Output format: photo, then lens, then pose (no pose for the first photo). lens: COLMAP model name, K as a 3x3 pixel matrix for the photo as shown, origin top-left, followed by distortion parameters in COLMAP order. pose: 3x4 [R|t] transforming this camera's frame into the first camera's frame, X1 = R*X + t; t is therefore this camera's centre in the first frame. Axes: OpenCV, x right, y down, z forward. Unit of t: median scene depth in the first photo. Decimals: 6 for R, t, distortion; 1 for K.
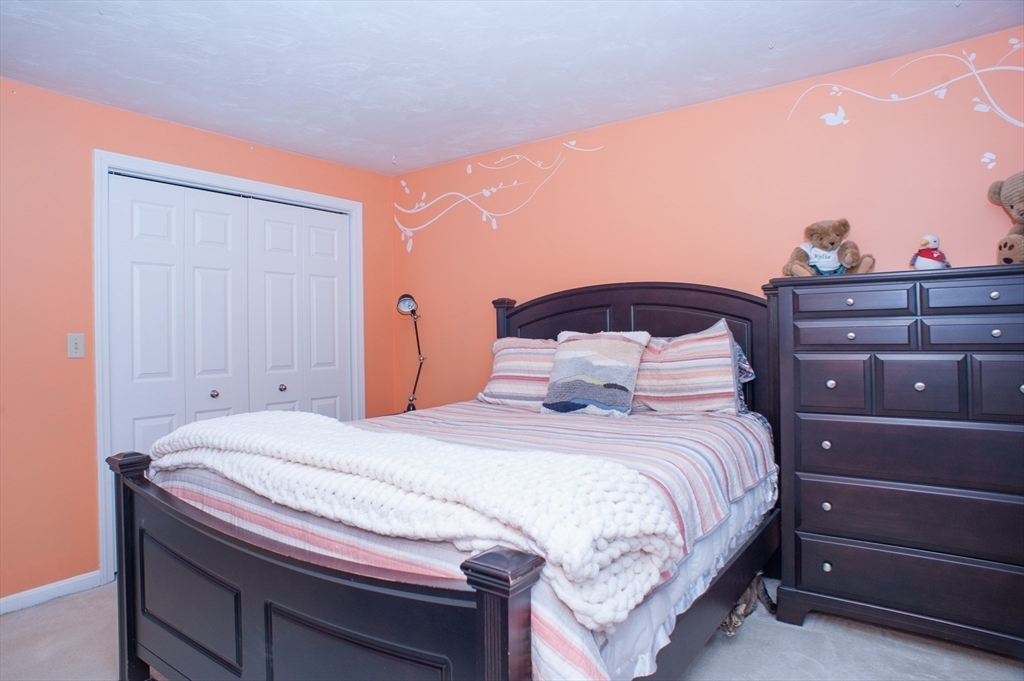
lens RADIAL K [[589.9, 0, 512.0], [0, 589.9, 340.5], [0, 0, 1]] dist [-0.086992, 0.061747]
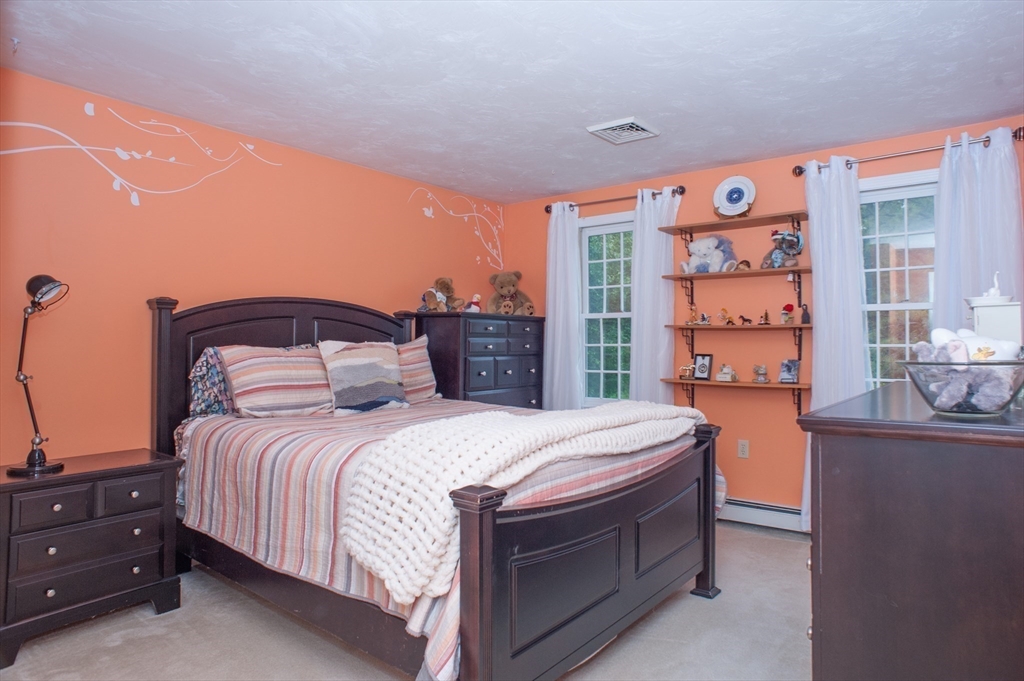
lens RADIAL K [[589.9, 0, 512.0], [0, 589.9, 340.5], [0, 0, 1]] dist [-0.086992, 0.061747]
pose [[0.076555, 0.021865, 0.996826, -1.058241], [0.007988, 0.999714, -0.022542, 0.012660], [-0.997033, 0.009689, 0.076358, 0.642453]]
